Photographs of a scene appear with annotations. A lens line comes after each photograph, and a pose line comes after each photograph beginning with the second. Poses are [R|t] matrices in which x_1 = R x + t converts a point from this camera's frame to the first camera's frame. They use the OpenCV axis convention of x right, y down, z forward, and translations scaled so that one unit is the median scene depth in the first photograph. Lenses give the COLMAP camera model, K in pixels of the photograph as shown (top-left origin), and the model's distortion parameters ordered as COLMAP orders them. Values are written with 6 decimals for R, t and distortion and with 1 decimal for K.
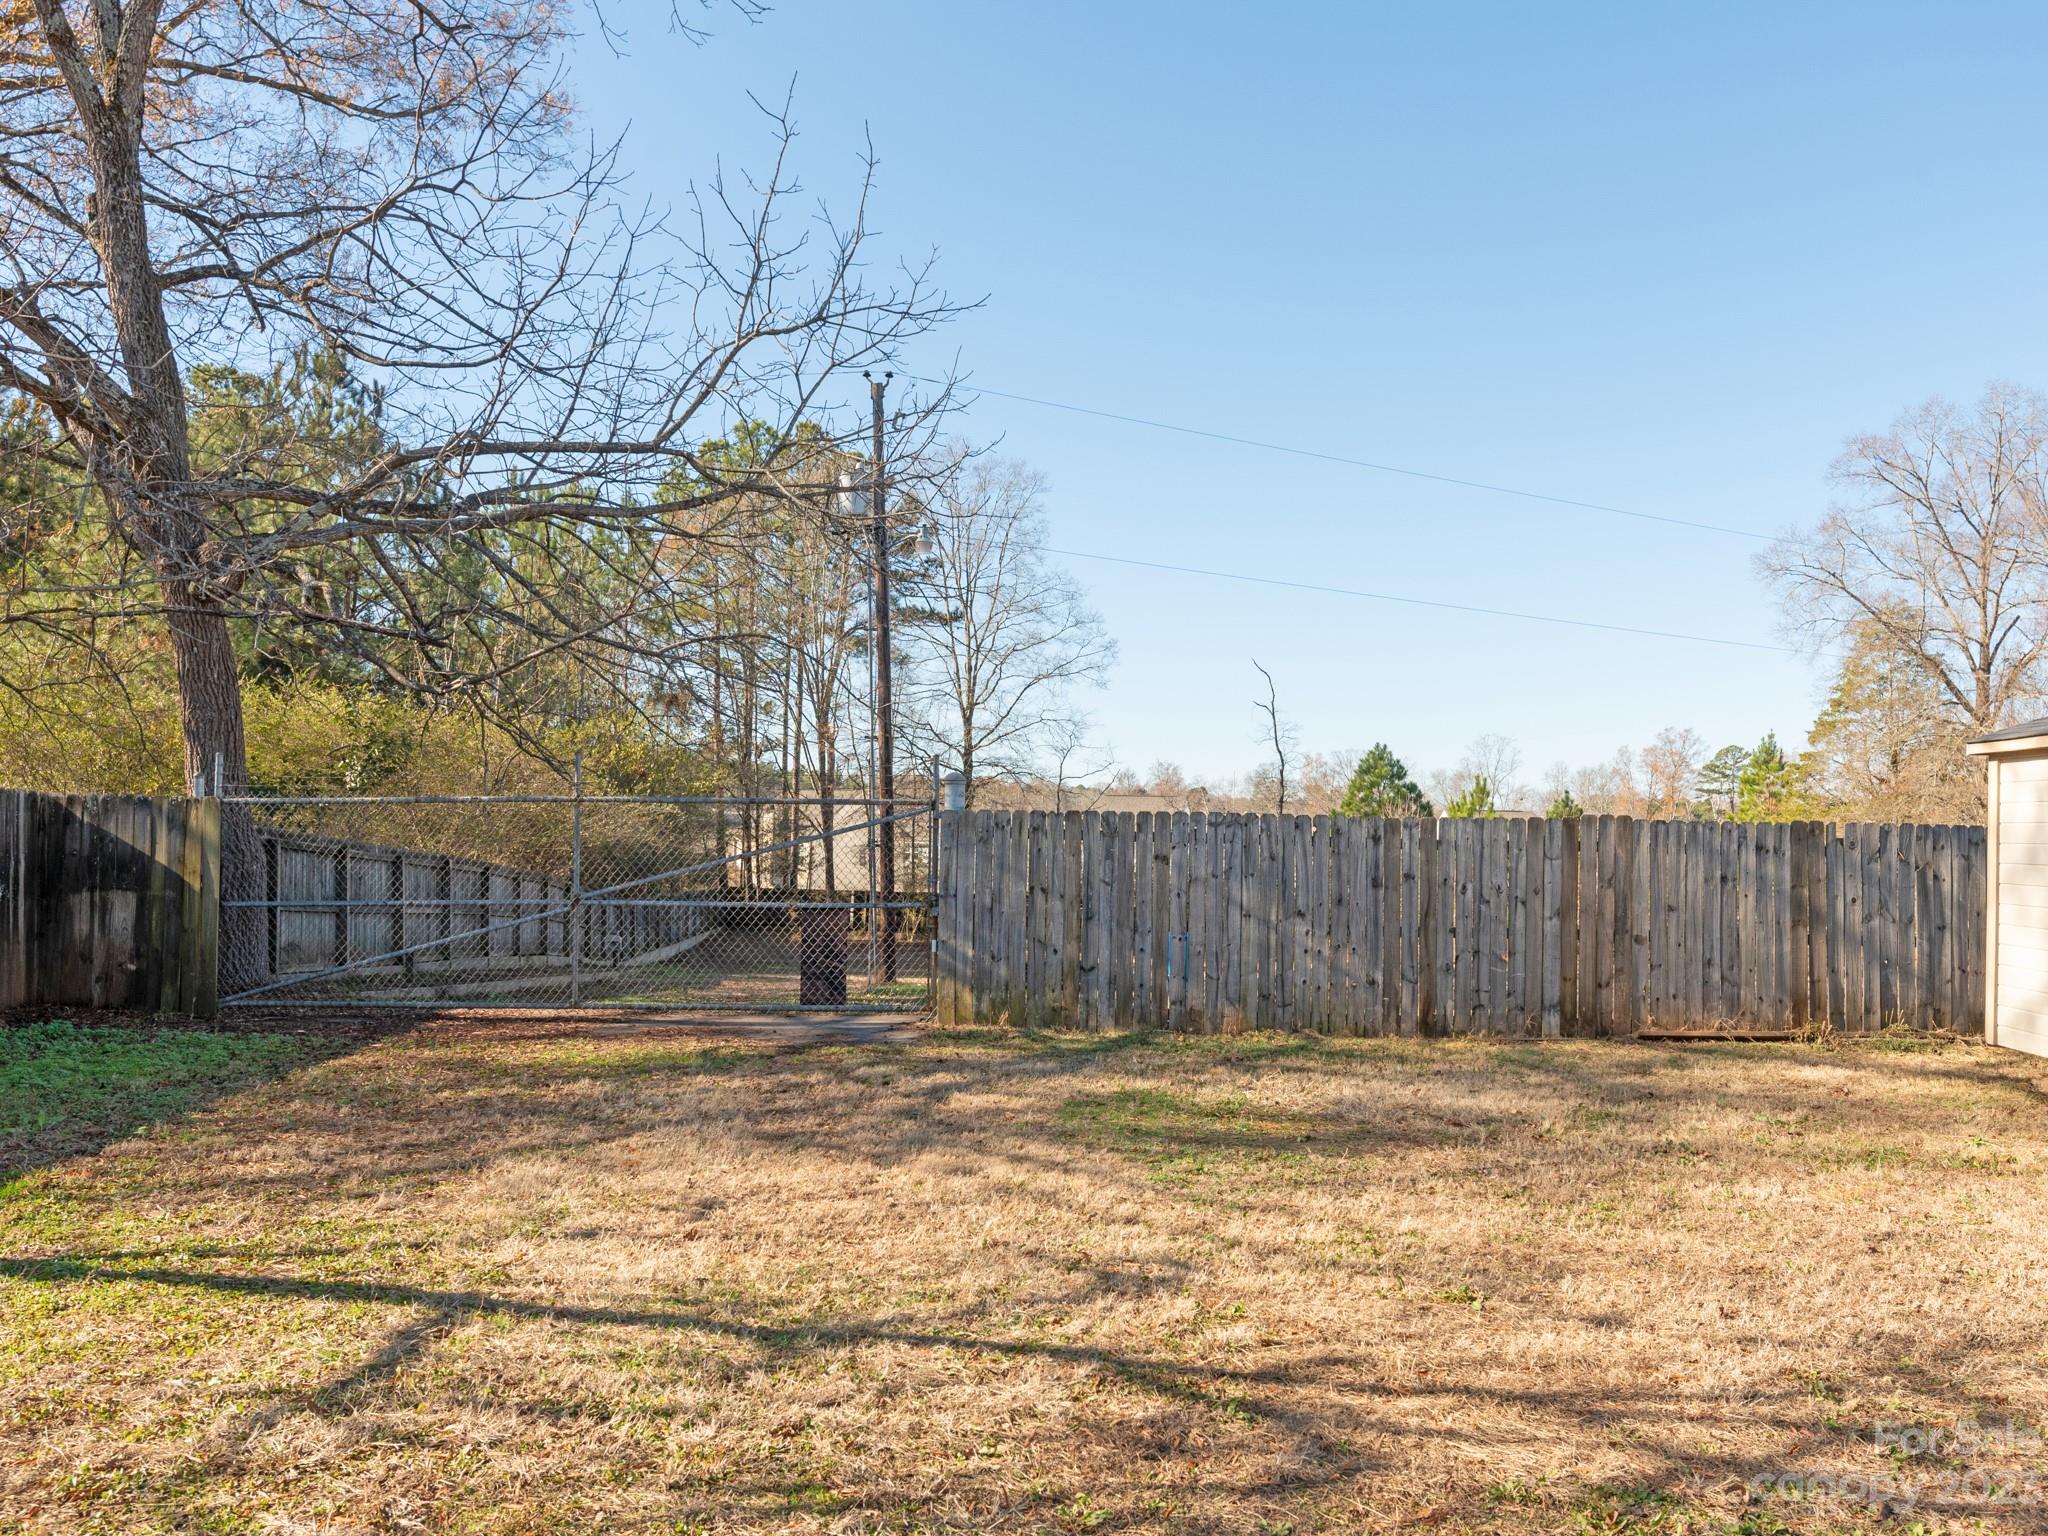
lens RADIAL K [[1460.0, 0, 1024.0], [0, 1460.0, 768.0], [0, 0, 1]] dist [0.002046, 0.000640]
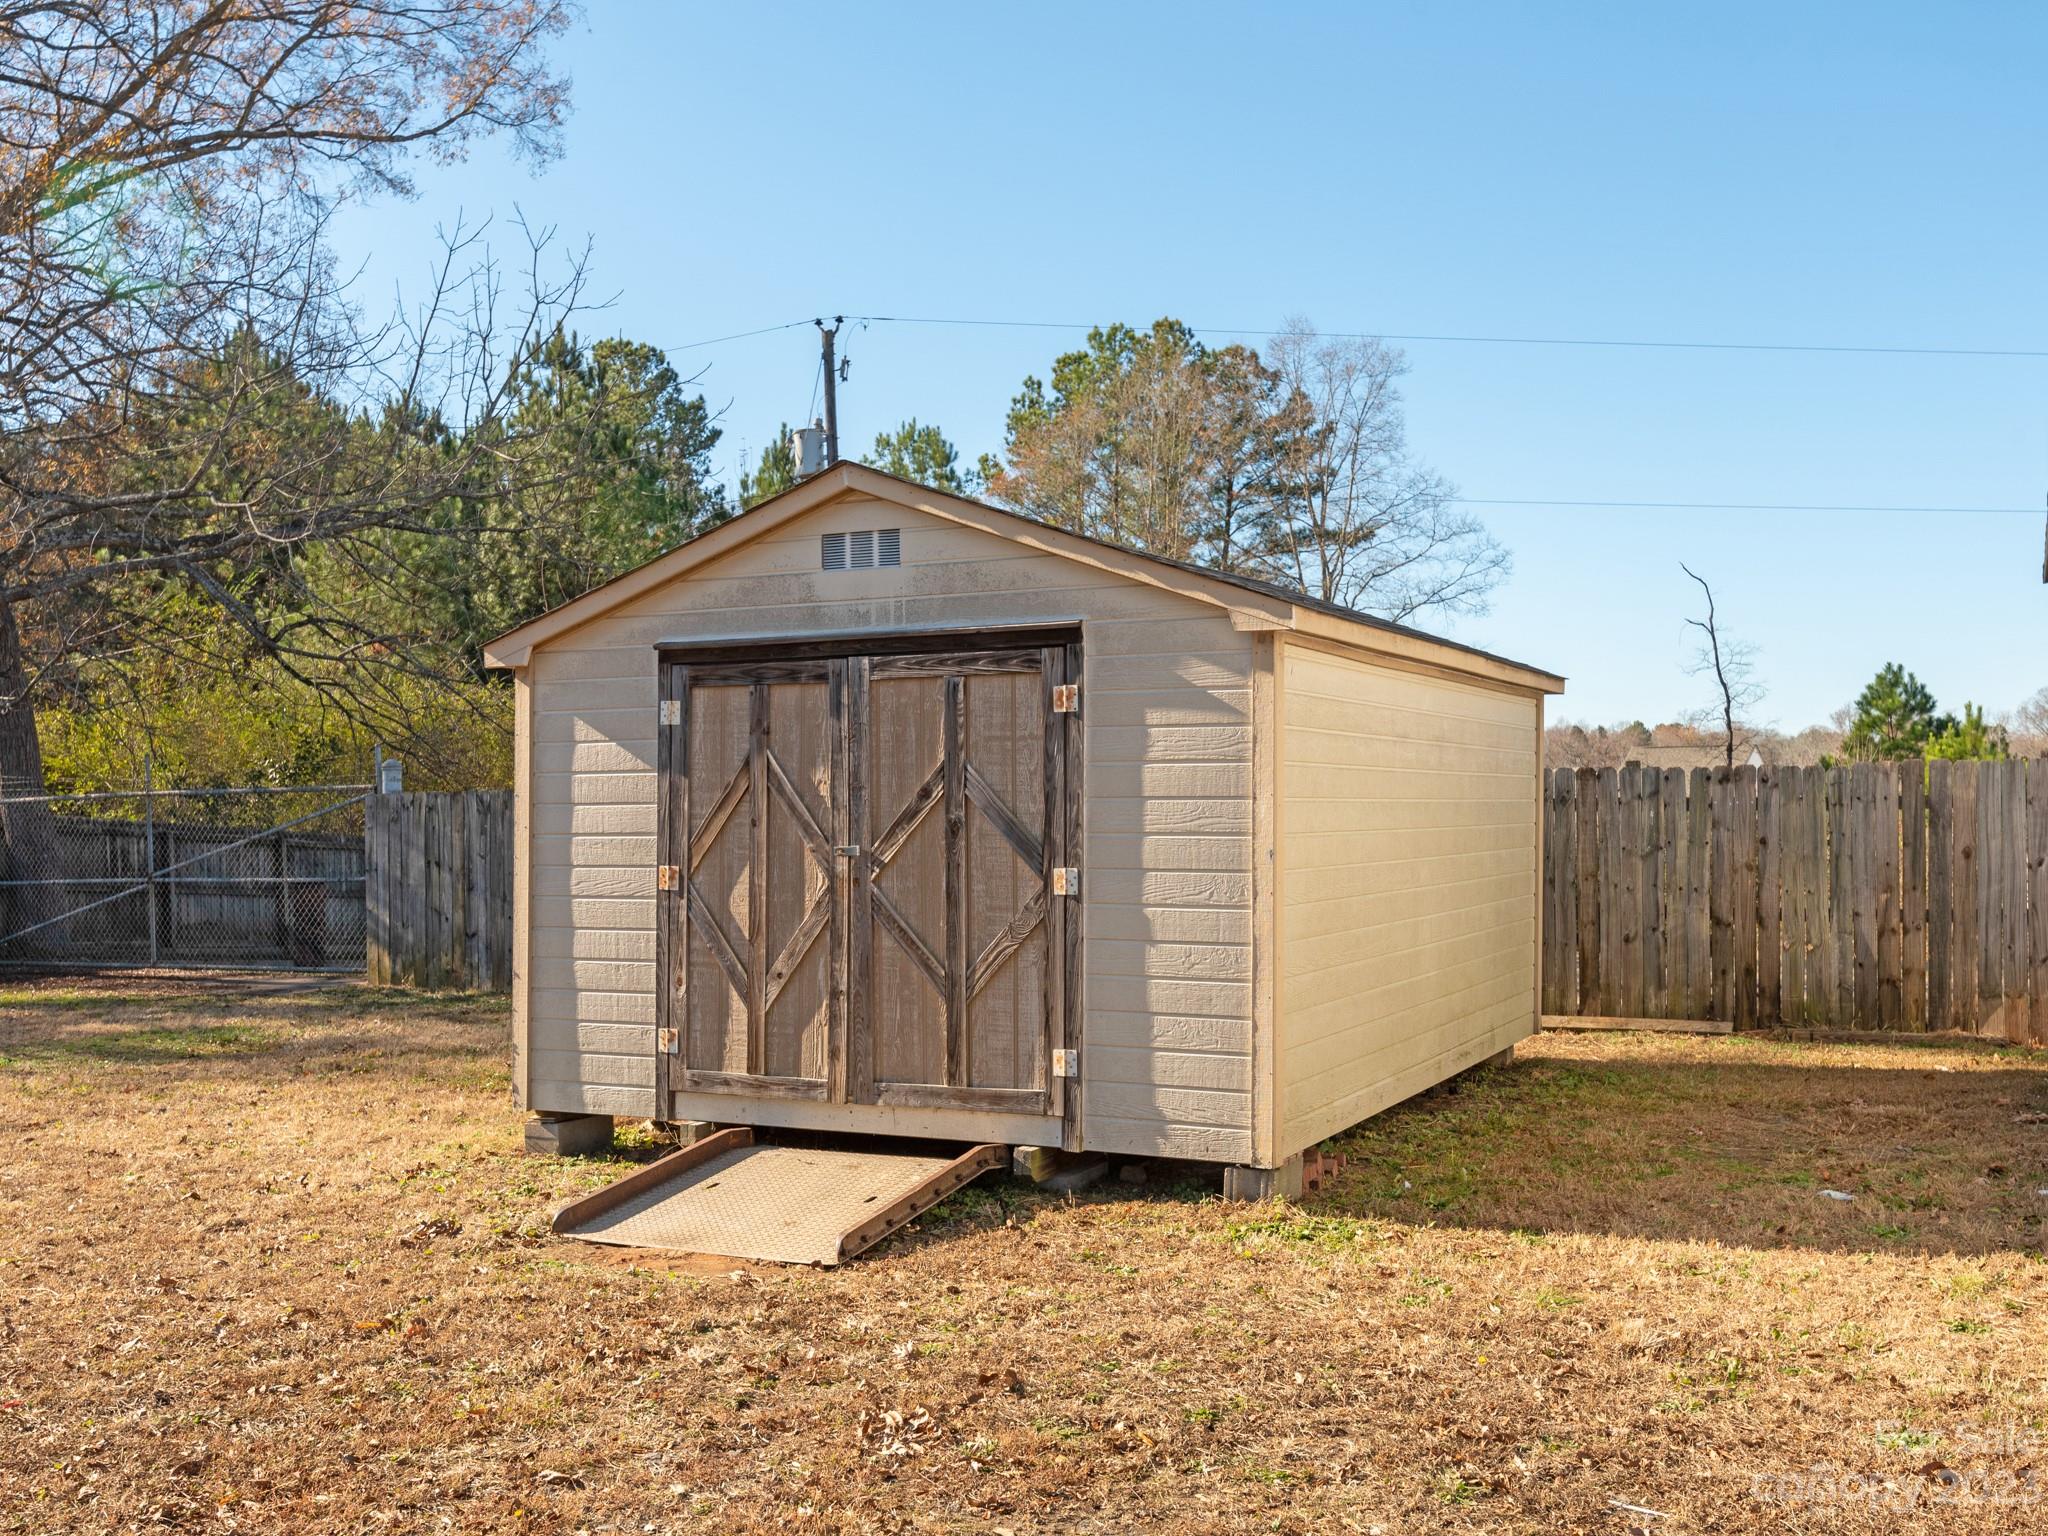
lens RADIAL K [[1848.4, 0, 1024.0], [0, 1848.4, 768.0], [0, 0, 1]] dist [-0.000466, -0.001430]
pose [[0.917979, -0.032540, -0.395292, 0.633453], [0.042145, 0.998989, 0.015638, 0.005640], [0.394384, -0.031015, 0.918422, -0.065571]]
